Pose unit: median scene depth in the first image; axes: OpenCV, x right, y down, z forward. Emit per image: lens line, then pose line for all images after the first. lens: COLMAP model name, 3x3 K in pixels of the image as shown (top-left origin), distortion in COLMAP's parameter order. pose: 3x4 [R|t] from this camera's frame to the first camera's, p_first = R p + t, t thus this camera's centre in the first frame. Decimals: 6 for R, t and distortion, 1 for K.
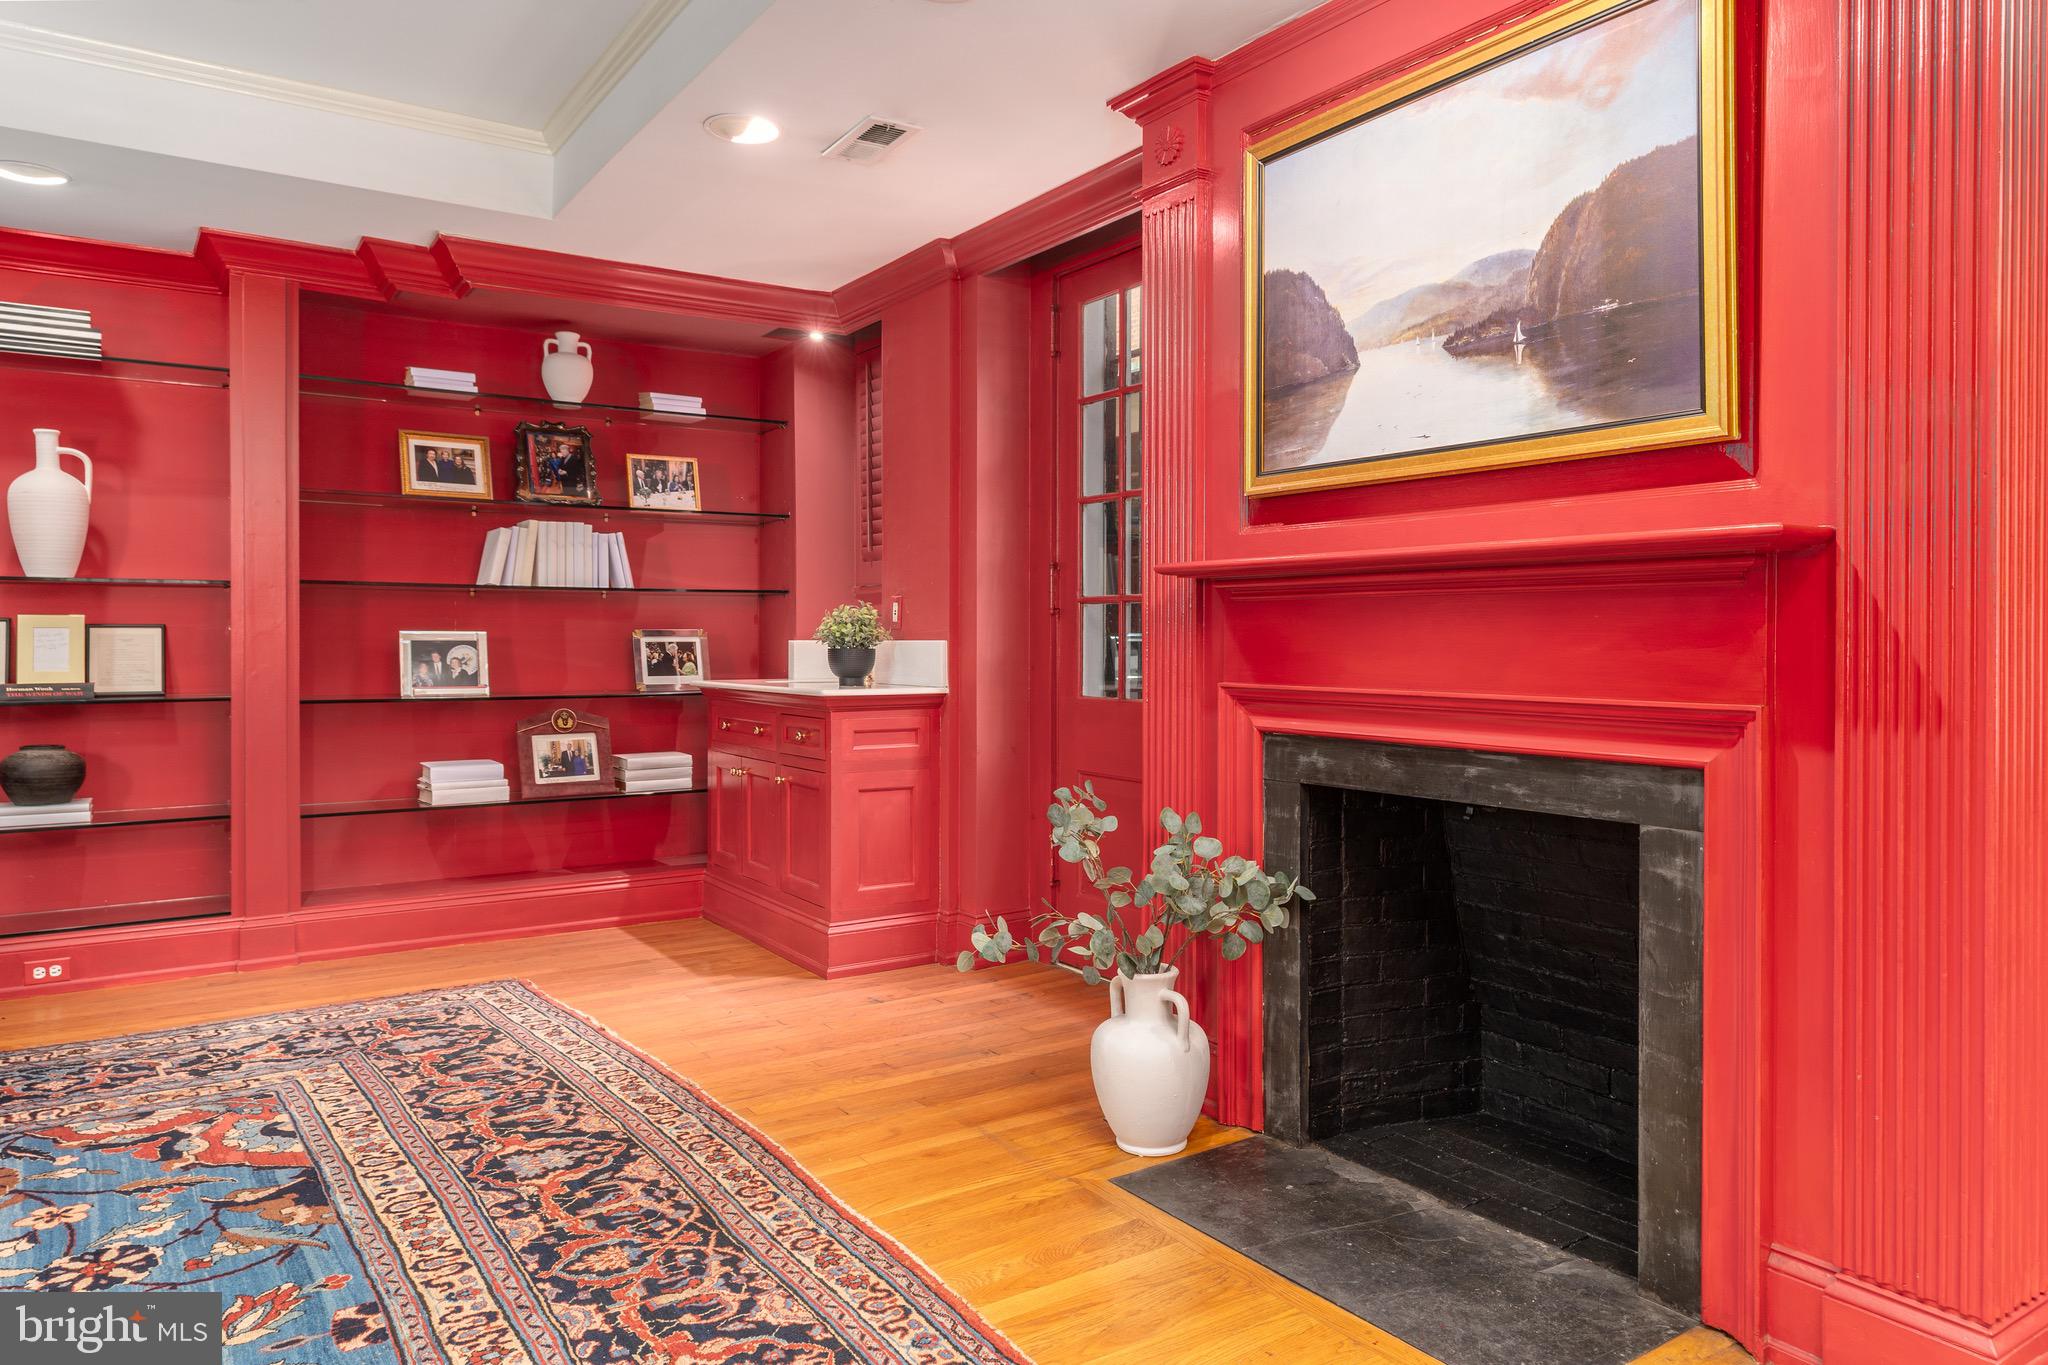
lens RADIAL K [[1355.3, 0, 1026.0], [0, 1355.3, 648.4], [0, 0, 1]] dist [-0.001775, -0.000567]
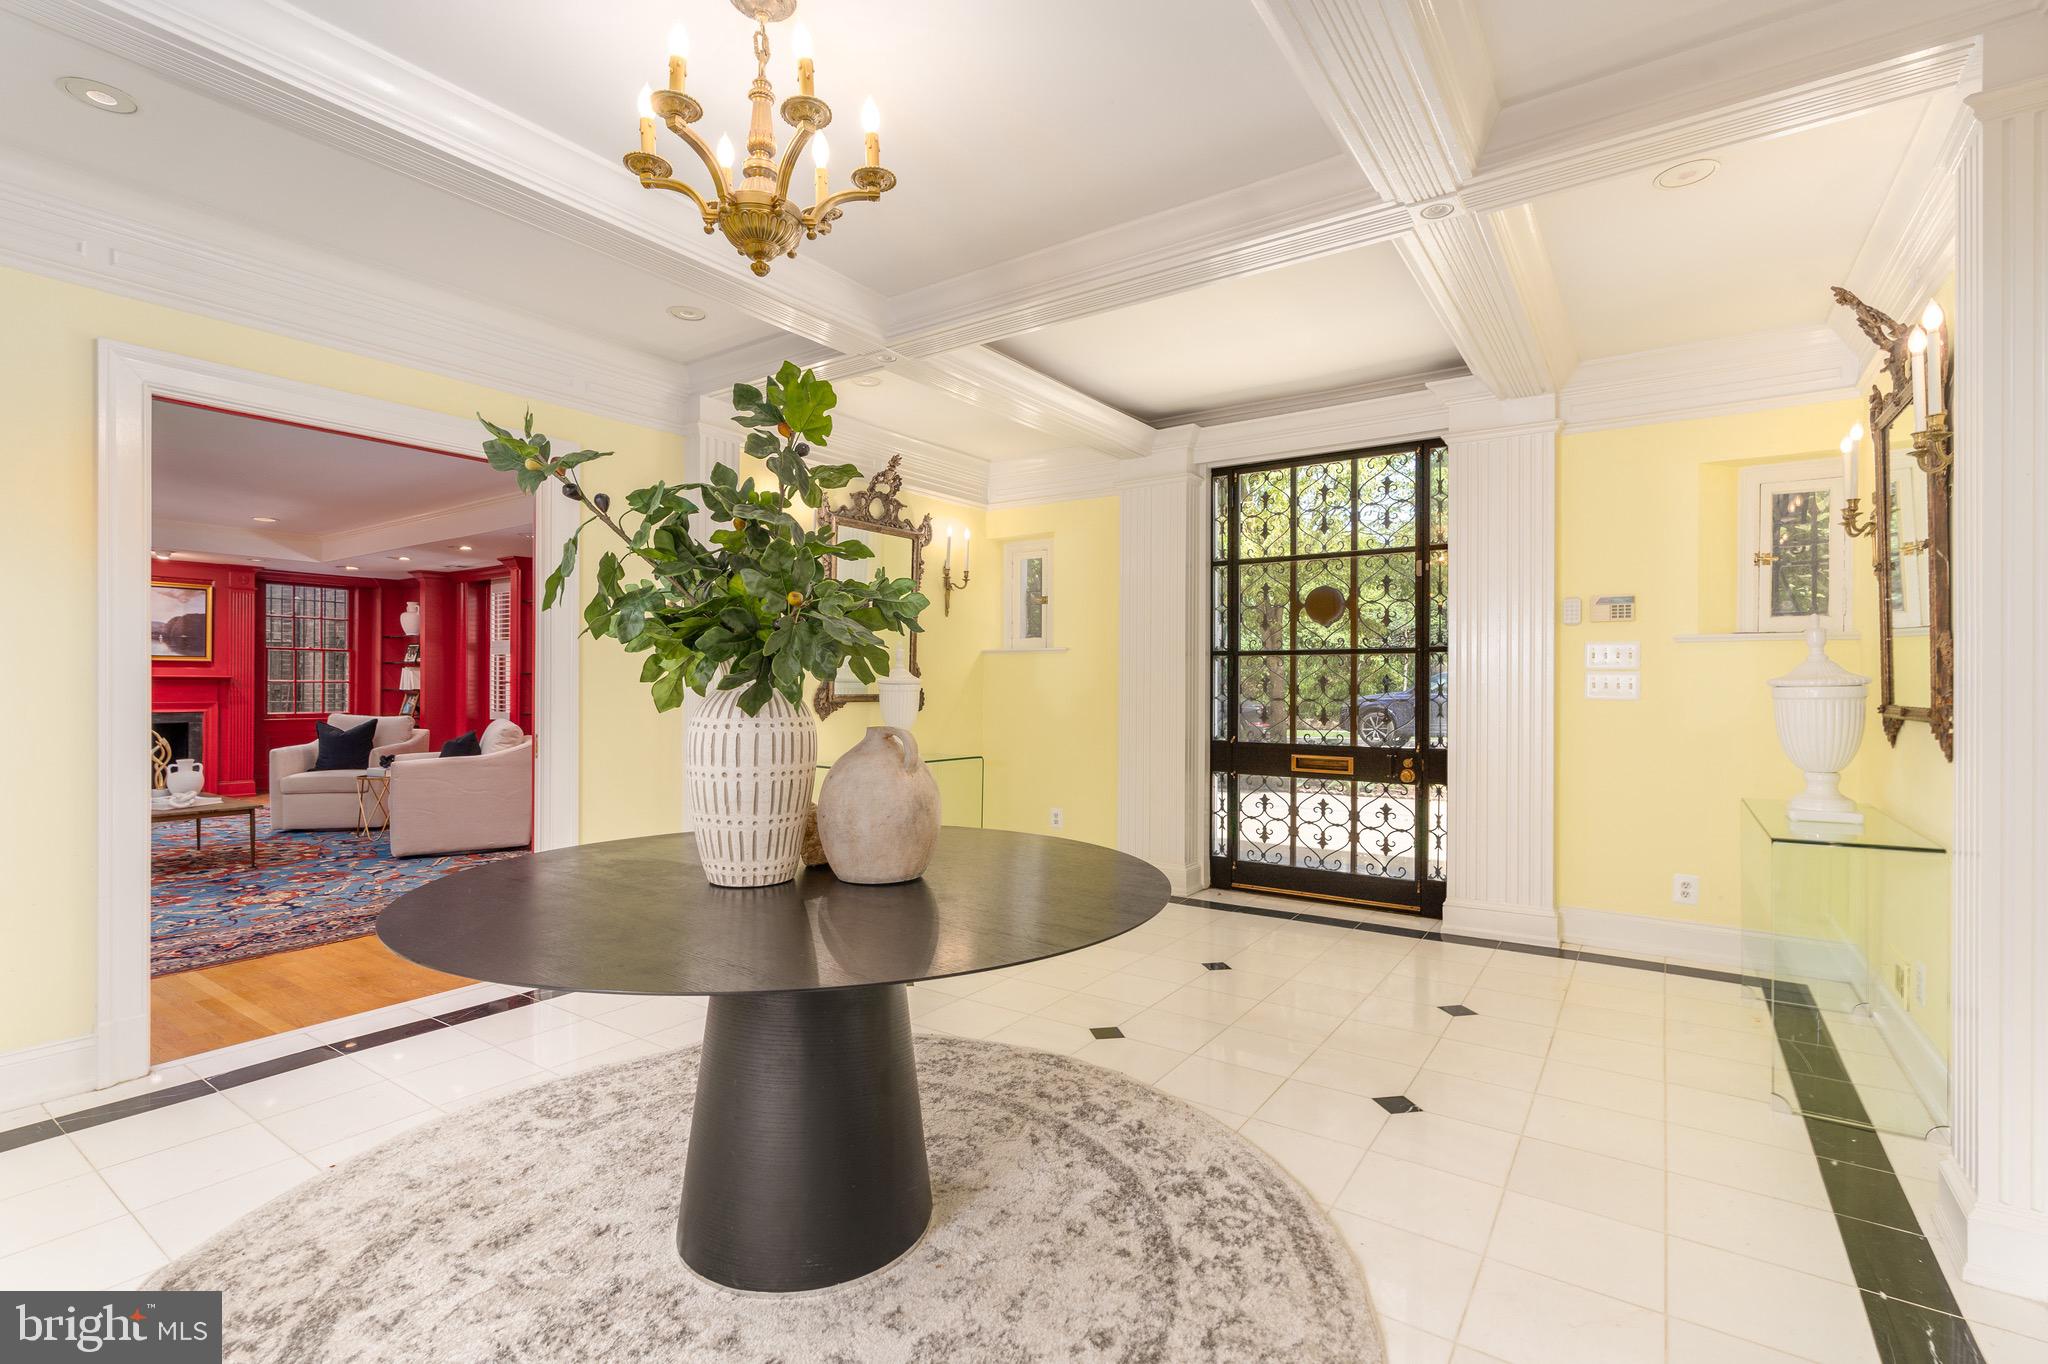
lens RADIAL K [[933.0, 0, 1018.8], [0, 933.0, 691.6], [0, 0, 1]] dist [-0.003411, 0.000655]
pose [[-0.354182, -0.008287, 0.935140, -2.130864], [0.003662, 0.999941, 0.010248, -0.016583], [-0.935169, 0.007054, -0.354131, -0.446674]]
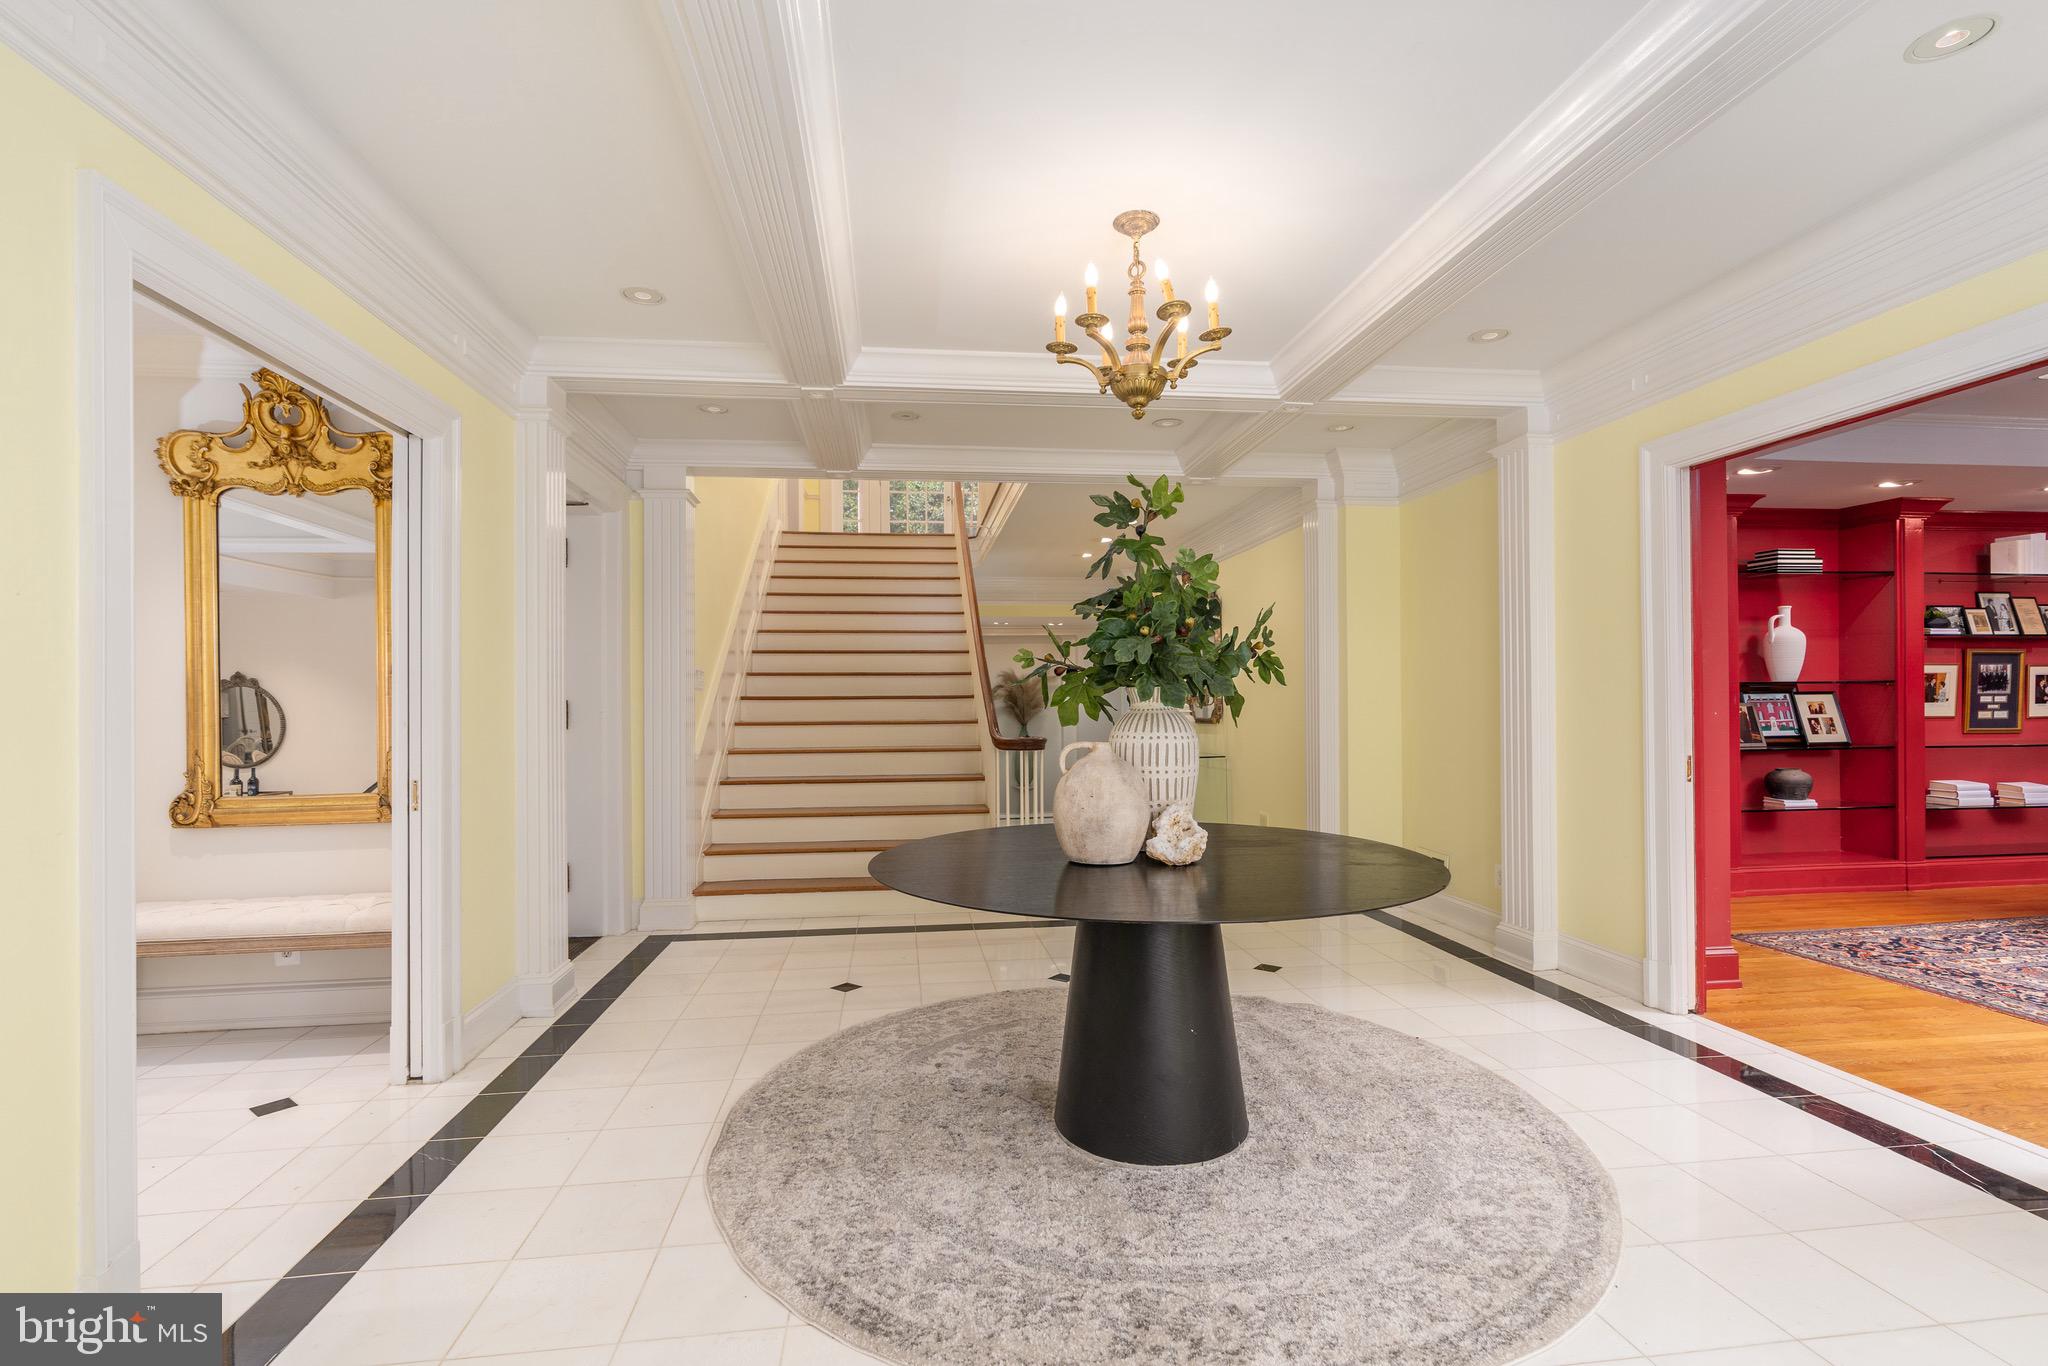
lens RADIAL K [[933.0, 0, 1018.8], [0, 933.0, 692.6], [0, 0, 1]] dist [-0.003411, 0.000655]
pose [[0.896433, -0.011933, -0.443019, -1.550106], [0.006005, 0.999873, -0.014783, -0.017424], [0.443139, 0.010591, 0.896390, -1.005530]]
